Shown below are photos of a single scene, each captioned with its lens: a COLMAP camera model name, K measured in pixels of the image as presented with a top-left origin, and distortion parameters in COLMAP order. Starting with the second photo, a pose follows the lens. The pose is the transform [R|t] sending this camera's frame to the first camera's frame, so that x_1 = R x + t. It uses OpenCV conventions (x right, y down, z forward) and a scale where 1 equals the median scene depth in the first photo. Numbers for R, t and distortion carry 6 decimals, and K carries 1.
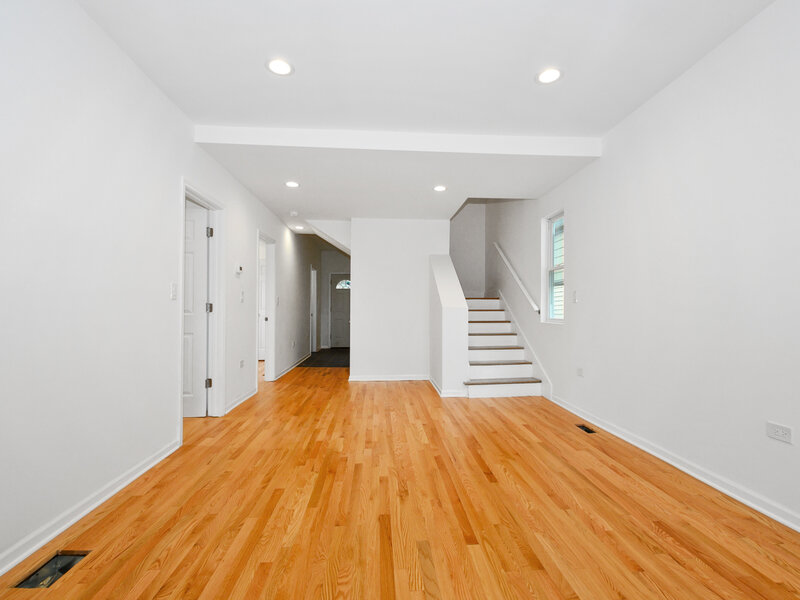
lens RADIAL K [[410.2, 0, 409.9], [0, 410.2, 311.1], [0, 0, 1]] dist [-0.002123, 0.000103]
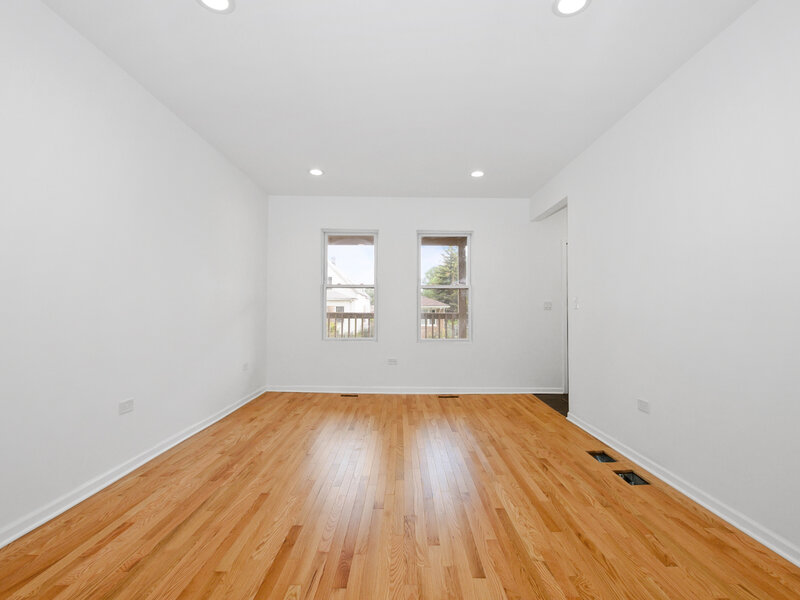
lens RADIAL K [[410.2, 0, 409.9], [0, 410.2, 311.1], [0, 0, 1]] dist [-0.002123, 0.000103]
pose [[-0.998108, -0.007577, 0.061011, -0.073152], [-0.007267, 0.999960, 0.005298, -0.020043], [-0.061049, 0.004845, -0.998123, 2.031651]]
